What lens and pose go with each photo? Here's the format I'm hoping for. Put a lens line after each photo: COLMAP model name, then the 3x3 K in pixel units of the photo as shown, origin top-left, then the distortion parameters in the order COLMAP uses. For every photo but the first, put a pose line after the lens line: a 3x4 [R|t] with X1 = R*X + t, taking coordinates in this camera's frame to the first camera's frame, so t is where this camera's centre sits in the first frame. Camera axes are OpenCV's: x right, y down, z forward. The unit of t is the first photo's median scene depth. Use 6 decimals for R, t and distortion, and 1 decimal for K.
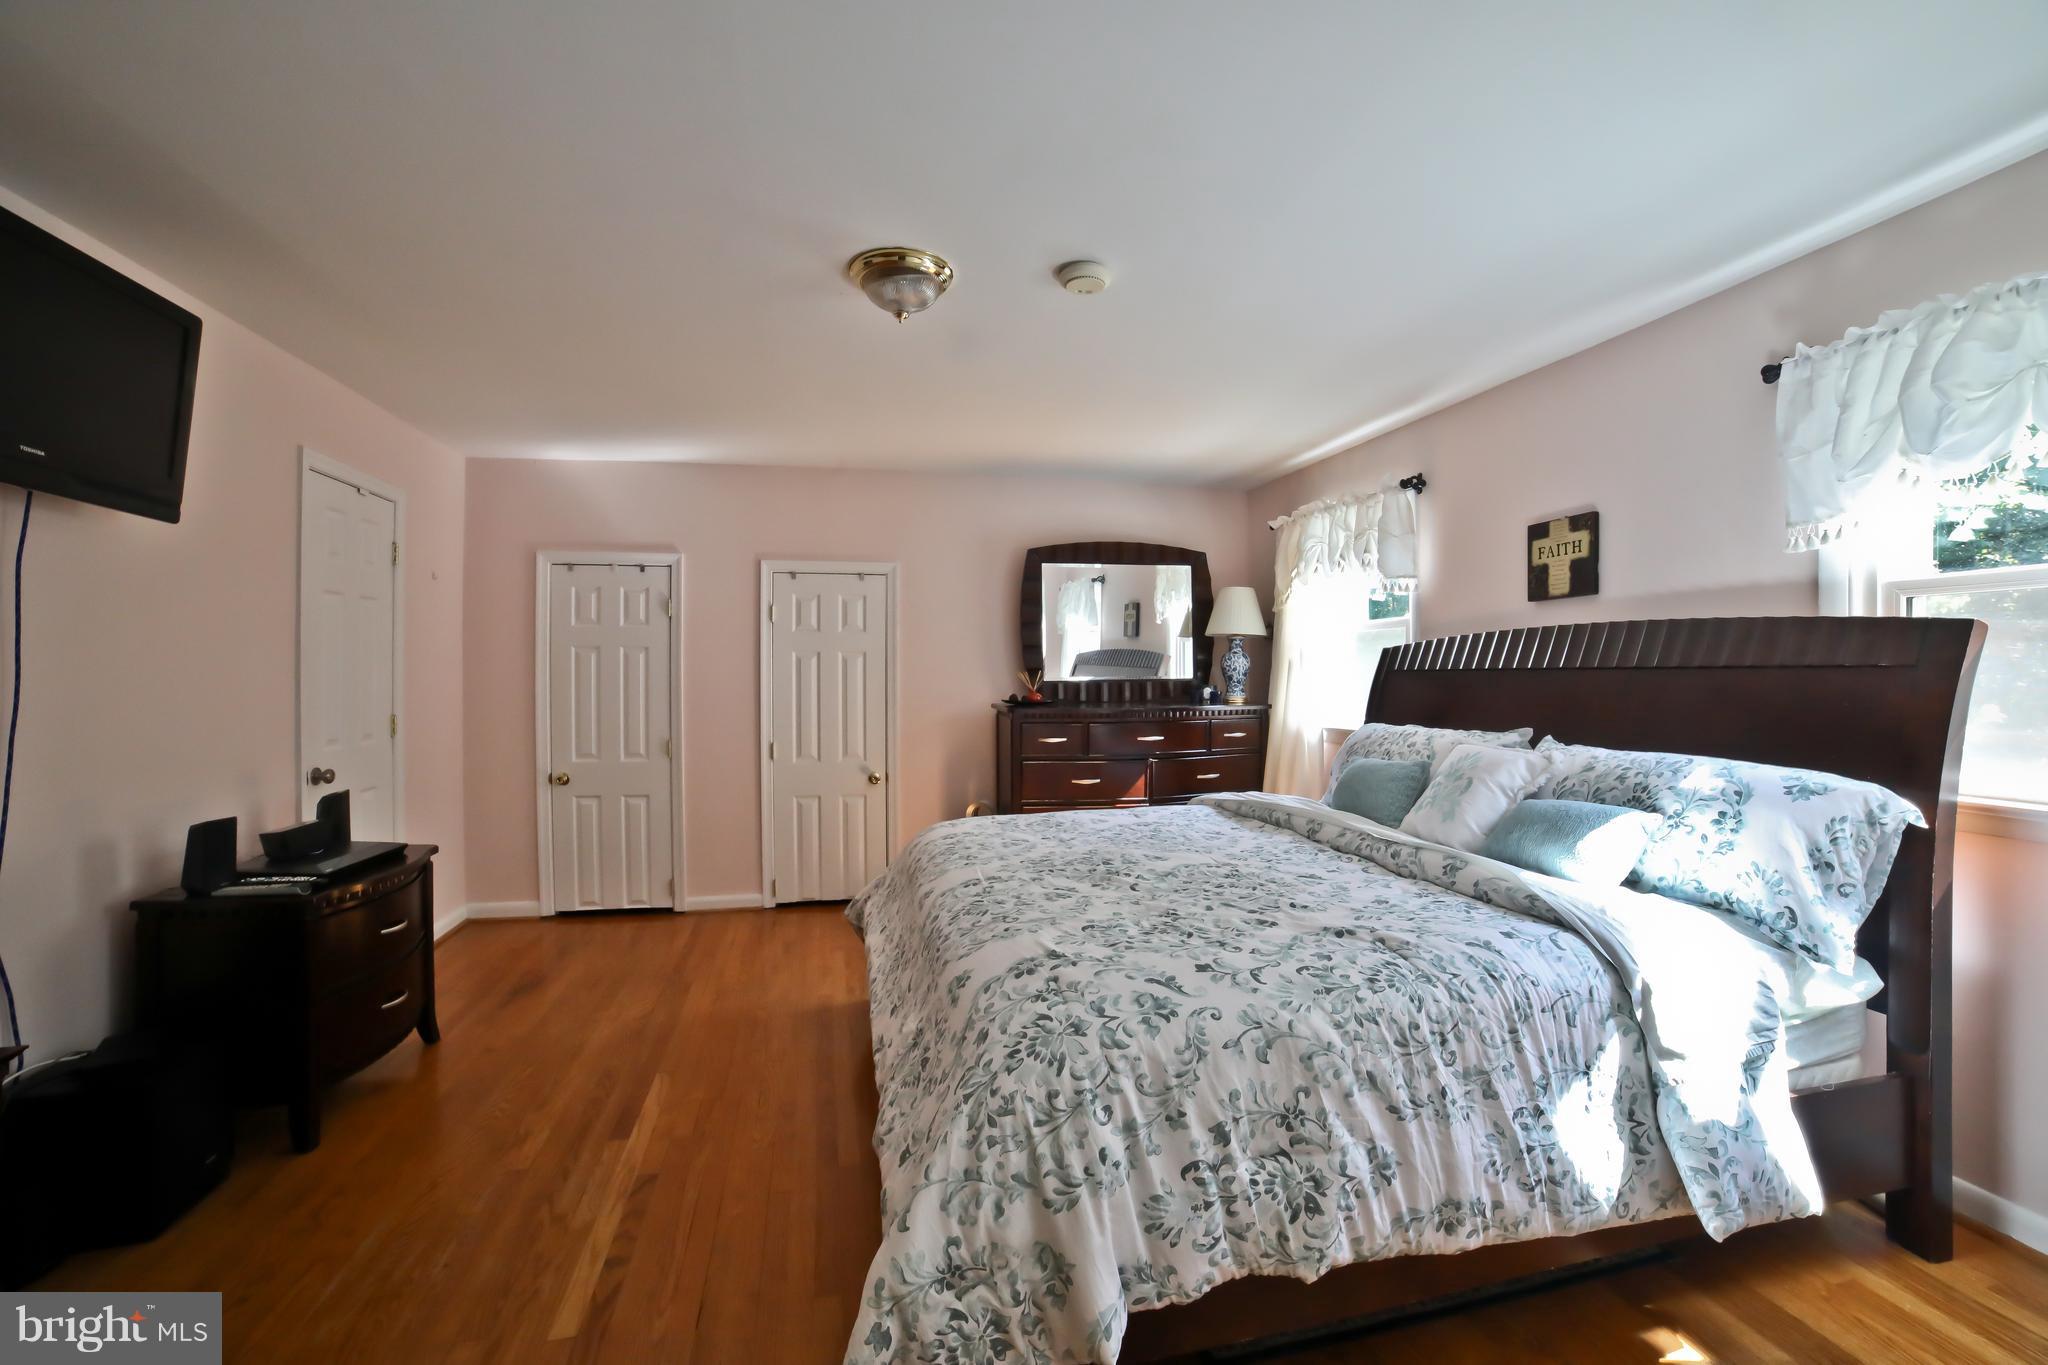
lens RADIAL K [[860.4, 0, 1024.0], [0, 860.4, 682.5], [0, 0, 1]] dist [-0.117774, 0.038031]
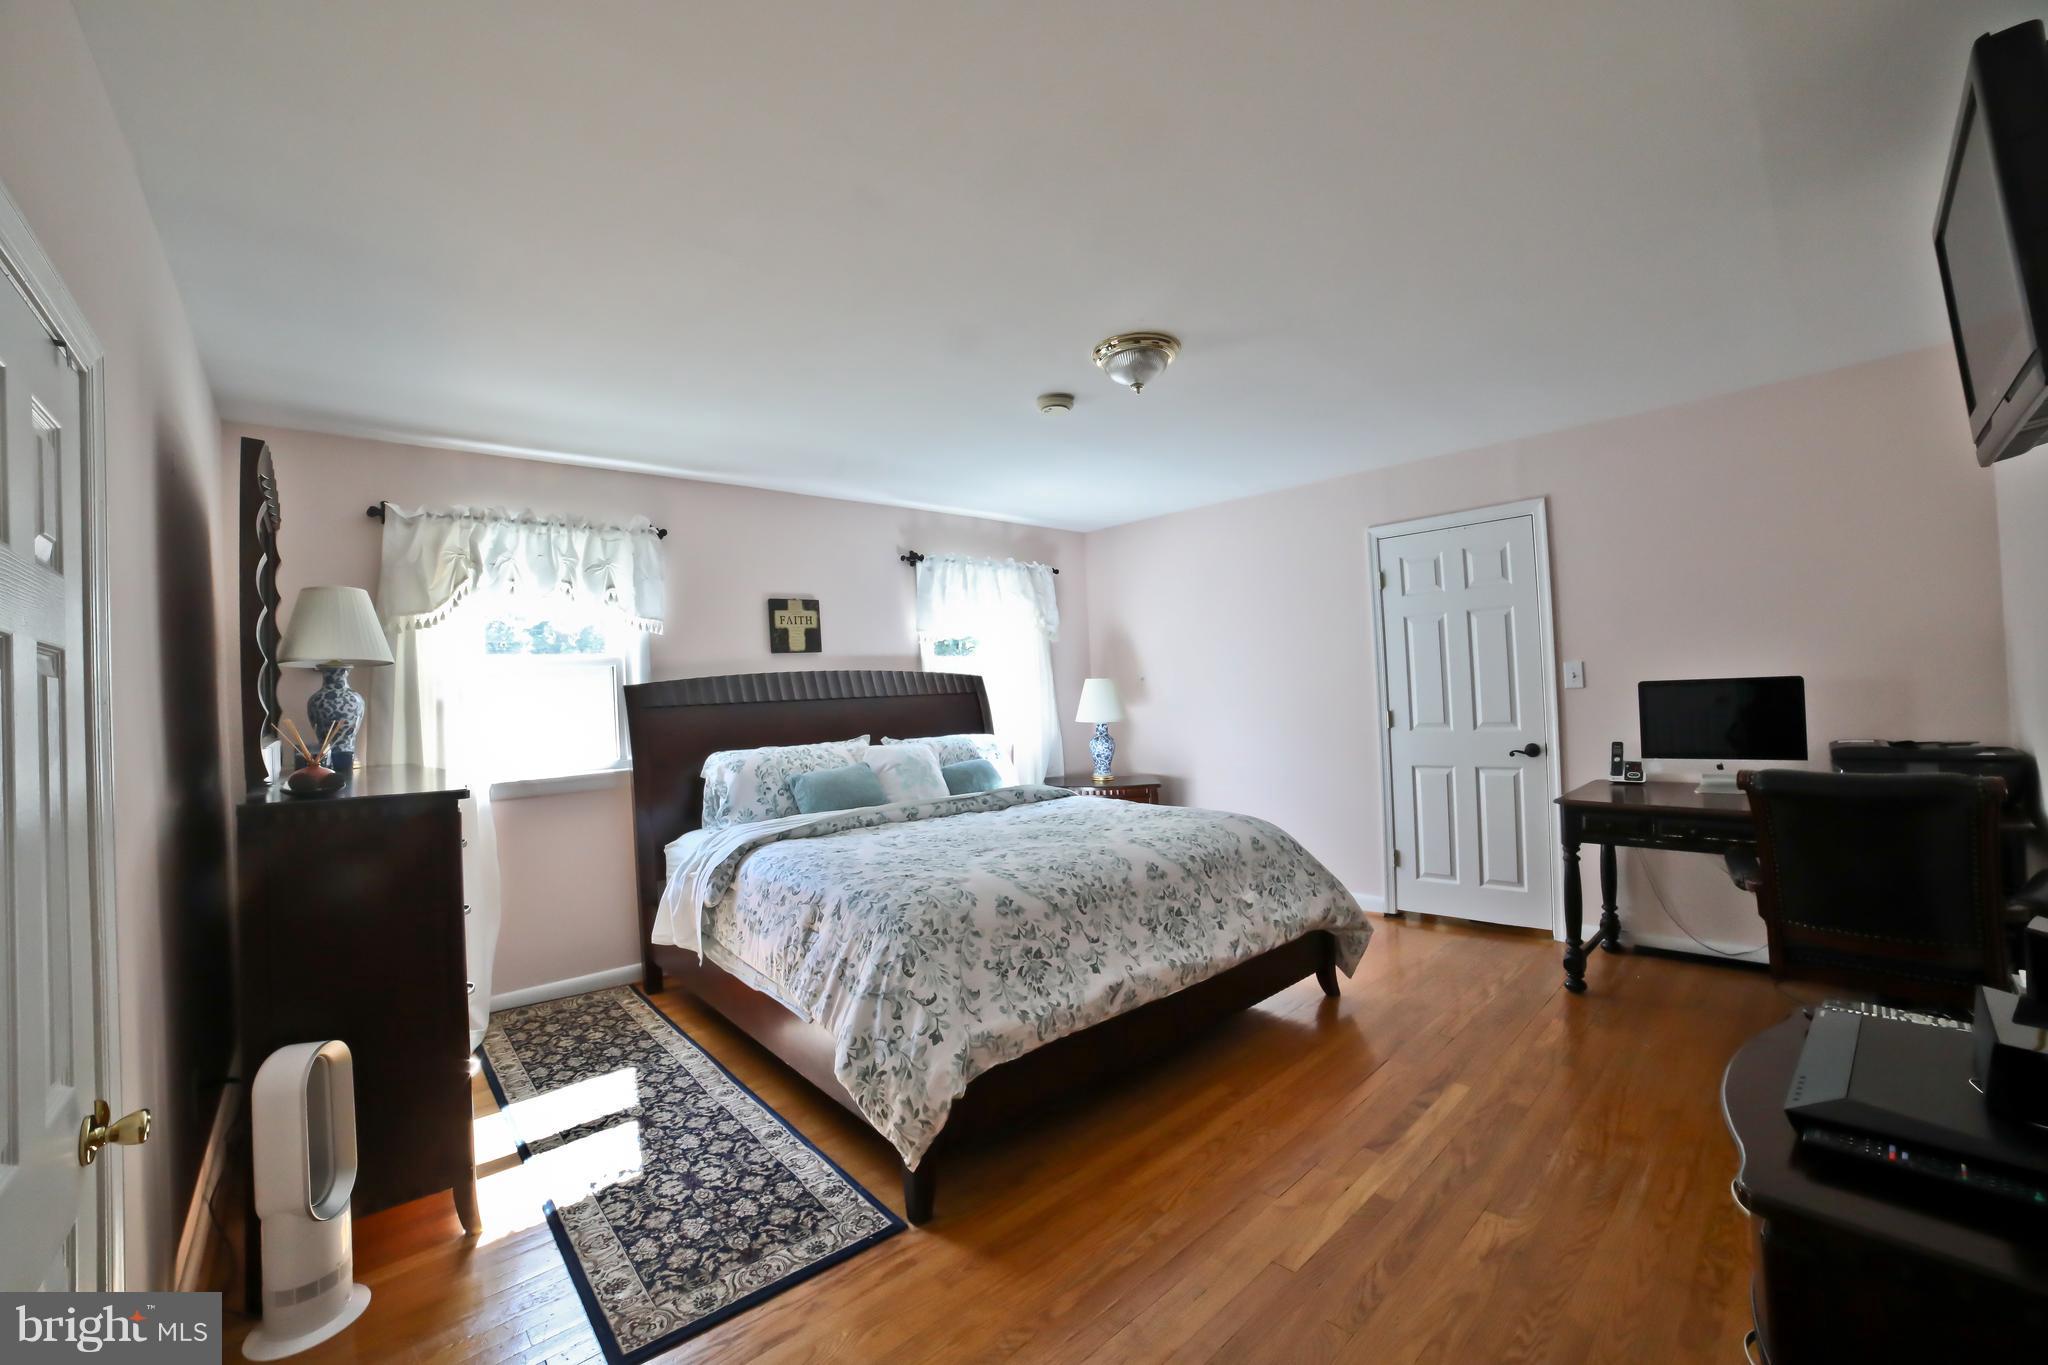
lens RADIAL K [[860.4, 0, 1024.0], [0, 860.4, 682.5], [0, 0, 1]] dist [-0.117774, 0.038031]
pose [[-0.526620, 0.030840, 0.849541, -0.907348], [0.048320, 0.998812, -0.006306, -0.019693], [-0.848726, 0.037729, -0.527485, 1.523199]]
